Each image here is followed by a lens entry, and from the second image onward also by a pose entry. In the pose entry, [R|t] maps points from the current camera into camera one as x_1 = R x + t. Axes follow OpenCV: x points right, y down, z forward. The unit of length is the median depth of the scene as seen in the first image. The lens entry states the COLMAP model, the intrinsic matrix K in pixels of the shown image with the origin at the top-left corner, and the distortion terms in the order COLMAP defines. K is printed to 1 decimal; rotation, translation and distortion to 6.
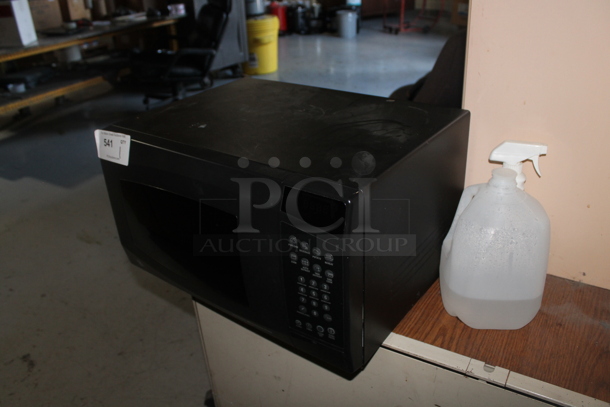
lens RADIAL K [[514.3, 0, 304.6], [0, 514.3, 202.6], [0, 0, 1]] dist [-0.134391, 0.093131]
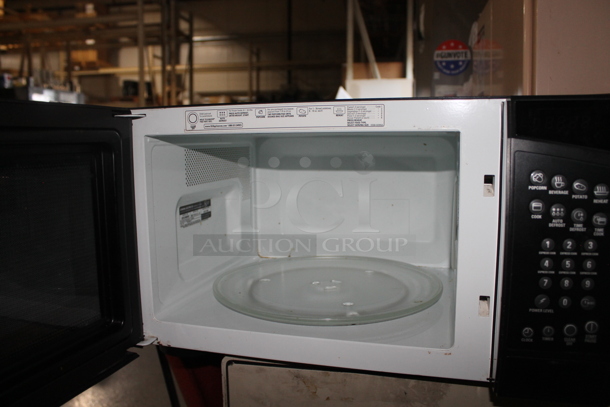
lens RADIAL K [[514.3, 0, 307.7], [0, 514.3, 203.9], [0, 0, 1]] dist [-0.134391, 0.093131]
pose [[0.936272, -0.000914, 0.351276, -0.385749], [0.126918, 0.933324, -0.335853, 0.207566], [-0.327547, 0.359033, 0.873961, 0.393889]]
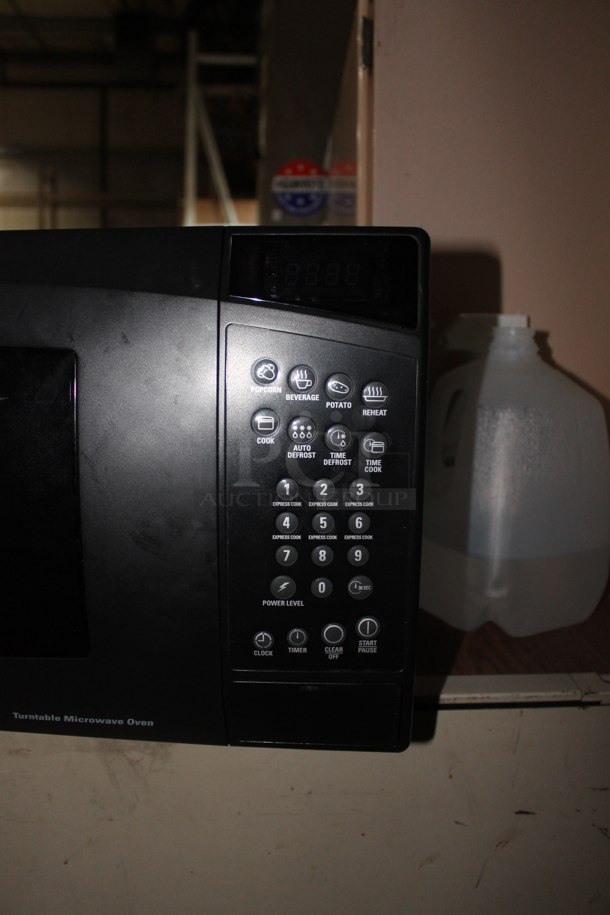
lens RADIAL K [[771.4, 0, 301.5], [0, 771.4, 460.8], [0, 0, 1]] dist [-0.134391, 0.093131]
pose [[0.840037, -0.039718, 0.541073, -0.223674], [0.202398, 0.948259, -0.244624, 0.201974], [-0.503361, 0.315005, 0.804611, 0.403821]]
